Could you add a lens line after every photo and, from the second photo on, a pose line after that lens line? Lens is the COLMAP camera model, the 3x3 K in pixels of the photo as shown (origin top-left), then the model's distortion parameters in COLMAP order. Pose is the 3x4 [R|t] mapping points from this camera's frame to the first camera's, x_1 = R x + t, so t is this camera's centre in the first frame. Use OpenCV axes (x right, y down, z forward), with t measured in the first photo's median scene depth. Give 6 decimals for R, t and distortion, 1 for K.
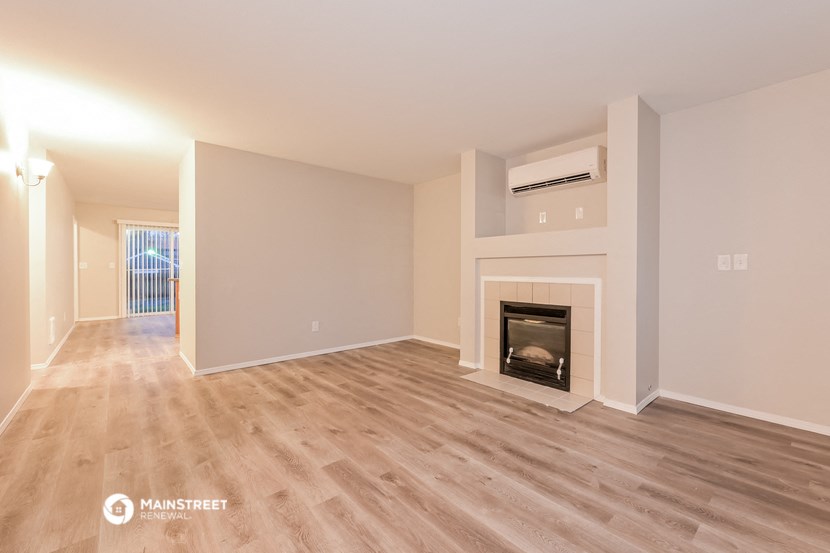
lens RADIAL K [[346.7, 0, 421.8], [0, 346.7, 272.9], [0, 0, 1]] dist [0.001572, 0.000117]
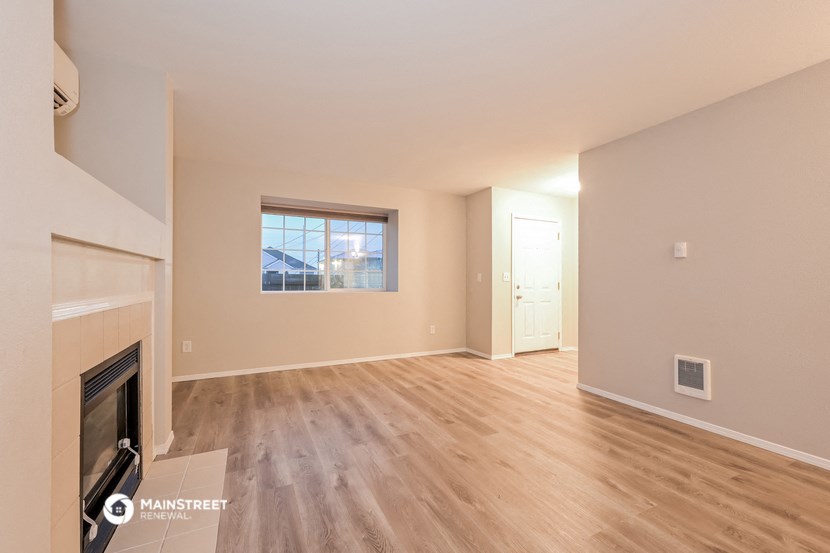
lens RADIAL K [[335.8, 0, 414.1], [0, 335.8, 284.5], [0, 0, 1]] dist [0.011903, 0.000334]
pose [[-0.967218, -0.007361, 0.253843, -0.219020], [-0.002284, 0.999792, 0.020288, -0.016144], [-0.253939, 0.019044, -0.967033, 1.689715]]
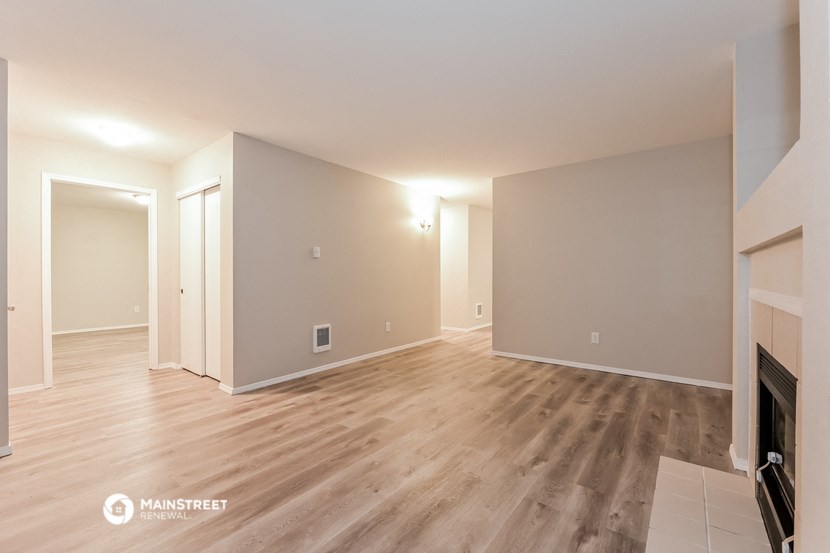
lens RADIAL K [[346.7, 0, 421.8], [0, 346.7, 272.9], [0, 0, 1]] dist [0.001572, 0.000117]
pose [[0.200094, -0.005105, -0.979763, 0.813893], [-0.008539, 0.999939, -0.006954, -0.004974], [0.979739, 0.009758, 0.200038, 0.644853]]
